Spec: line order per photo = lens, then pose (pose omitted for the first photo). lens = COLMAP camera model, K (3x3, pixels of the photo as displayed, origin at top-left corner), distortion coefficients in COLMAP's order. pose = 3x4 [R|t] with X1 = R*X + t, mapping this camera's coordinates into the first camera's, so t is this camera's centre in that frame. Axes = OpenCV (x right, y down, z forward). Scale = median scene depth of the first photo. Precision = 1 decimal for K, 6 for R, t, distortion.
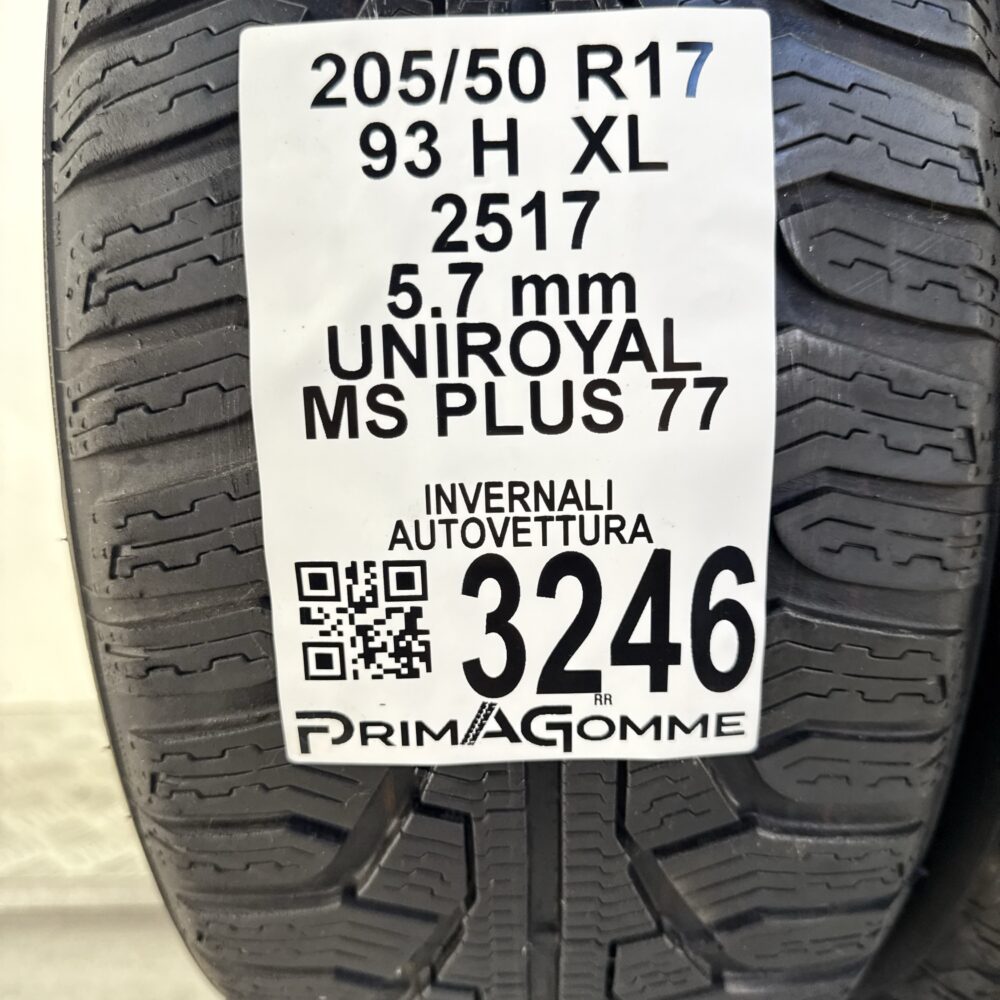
lens RADIAL K [[918.5, 0, 496.2], [0, 918.5, 495.9], [0, 0, 1]] dist [0.123482, -0.258750]
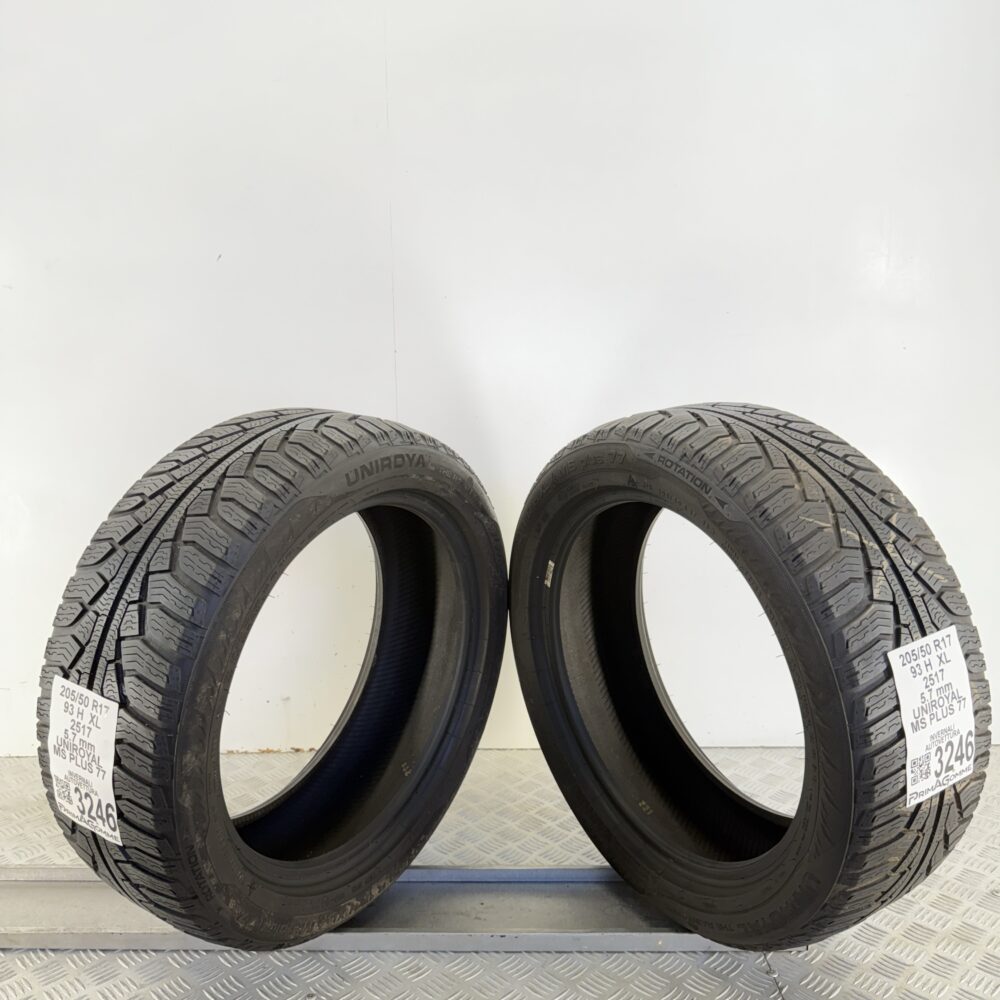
lens RADIAL K [[918.5, 0, 496.2], [0, 918.5, 495.9], [0, 0, 1]] dist [0.123482, -0.258750]
pose [[0.871115, -0.163376, 0.463105, -4.060178], [0.224521, 0.971204, -0.079706, -1.336584], [-0.436748, 0.173410, 0.882712, -2.482817]]
